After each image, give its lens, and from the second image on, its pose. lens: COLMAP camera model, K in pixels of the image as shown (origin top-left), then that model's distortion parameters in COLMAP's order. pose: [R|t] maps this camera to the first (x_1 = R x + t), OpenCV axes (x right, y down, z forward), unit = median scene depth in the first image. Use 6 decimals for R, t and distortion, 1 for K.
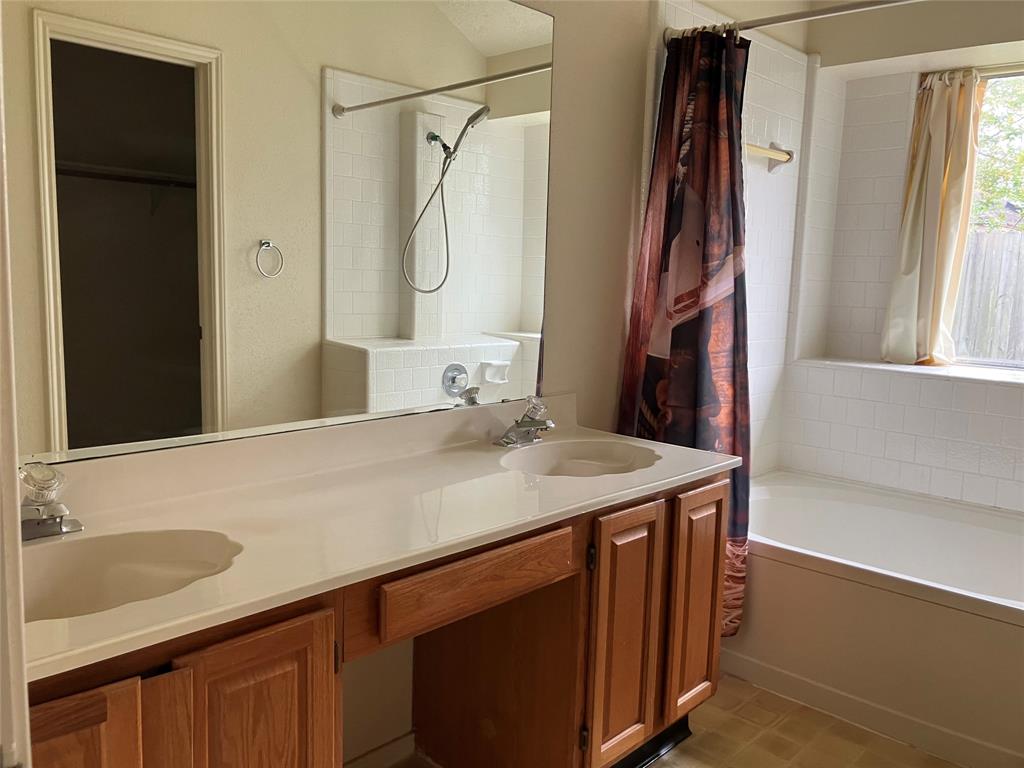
lens RADIAL K [[822.5, 0, 512.0], [0, 822.5, 384.0], [0, 0, 1]] dist [-0.005780, -0.004944]
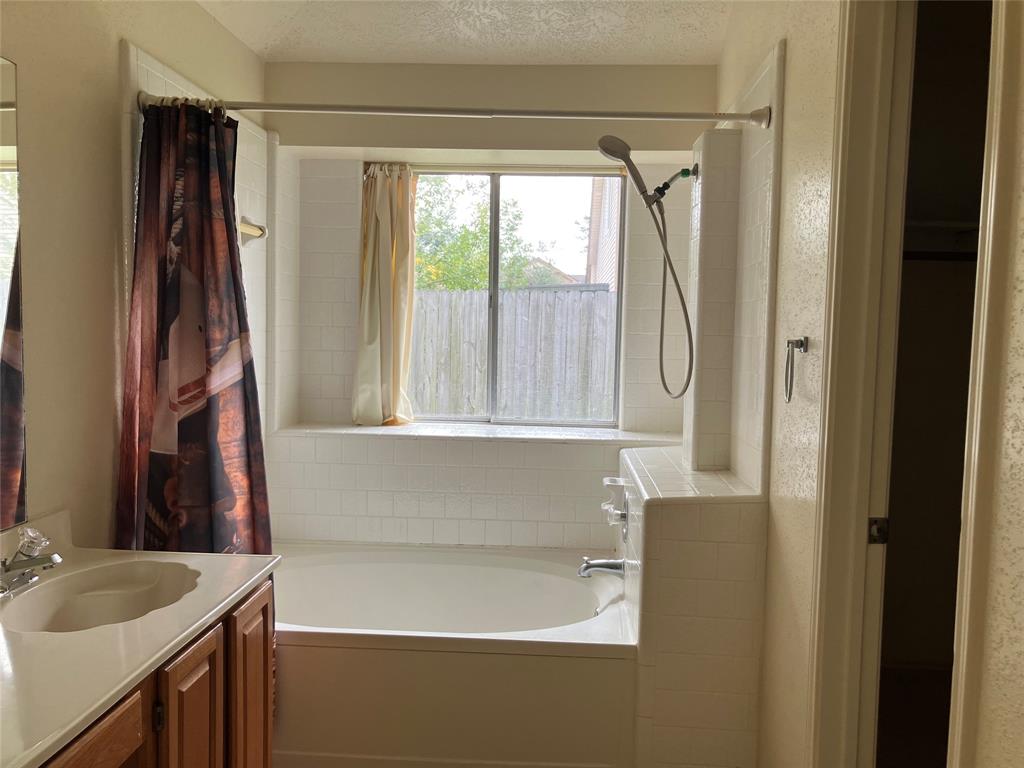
lens RADIAL K [[822.5, 0, 512.0], [0, 822.5, 384.0], [0, 0, 1]] dist [-0.005780, -0.004944]
pose [[0.761082, -0.055837, 0.646248, -0.110009], [0.083743, 0.996409, -0.012531, -0.066018], [-0.643227, 0.063656, 0.763025, 0.060360]]
